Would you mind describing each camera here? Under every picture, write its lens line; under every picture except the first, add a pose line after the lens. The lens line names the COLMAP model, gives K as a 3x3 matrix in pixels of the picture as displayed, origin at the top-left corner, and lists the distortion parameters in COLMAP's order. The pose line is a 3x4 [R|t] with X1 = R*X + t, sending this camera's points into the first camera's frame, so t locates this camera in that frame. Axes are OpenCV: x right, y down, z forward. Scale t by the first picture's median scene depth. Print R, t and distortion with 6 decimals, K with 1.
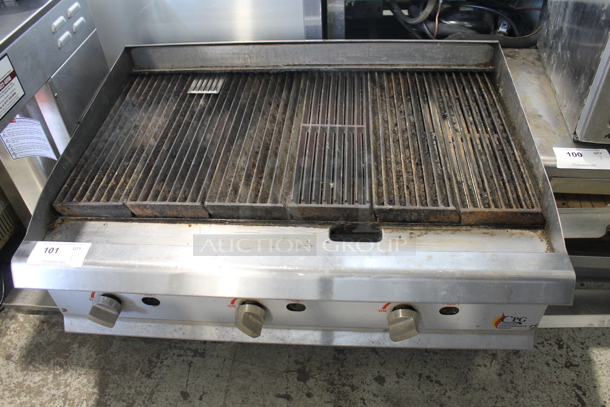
lens RADIAL K [[506.5, 0, 305.0], [0, 506.5, 203.5], [0, 0, 1]] dist [-0.147685, 0.141276]
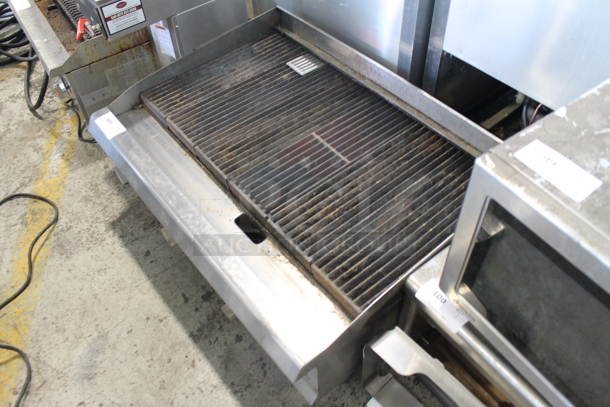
lens RADIAL K [[506.5, 0, 305.0], [0, 506.5, 203.5], [0, 0, 1]] dist [-0.147685, 0.141276]
pose [[0.691338, 0.566625, -0.448317, 0.607495], [-0.495003, 0.823424, 0.277391, -0.342759], [0.526331, 0.030148, 0.849745, 0.000046]]
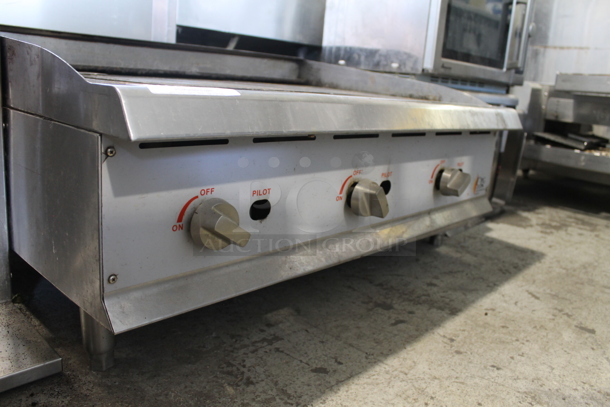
lens RADIAL K [[506.5, 0, 305.0], [0, 506.5, 203.5], [0, 0, 1]] dist [-0.147685, 0.141276]
pose [[0.609535, -0.085711, 0.788112, -0.700463], [0.440245, 0.863351, -0.246597, 0.331686], [-0.659281, 0.497272, 0.563977, 0.512286]]
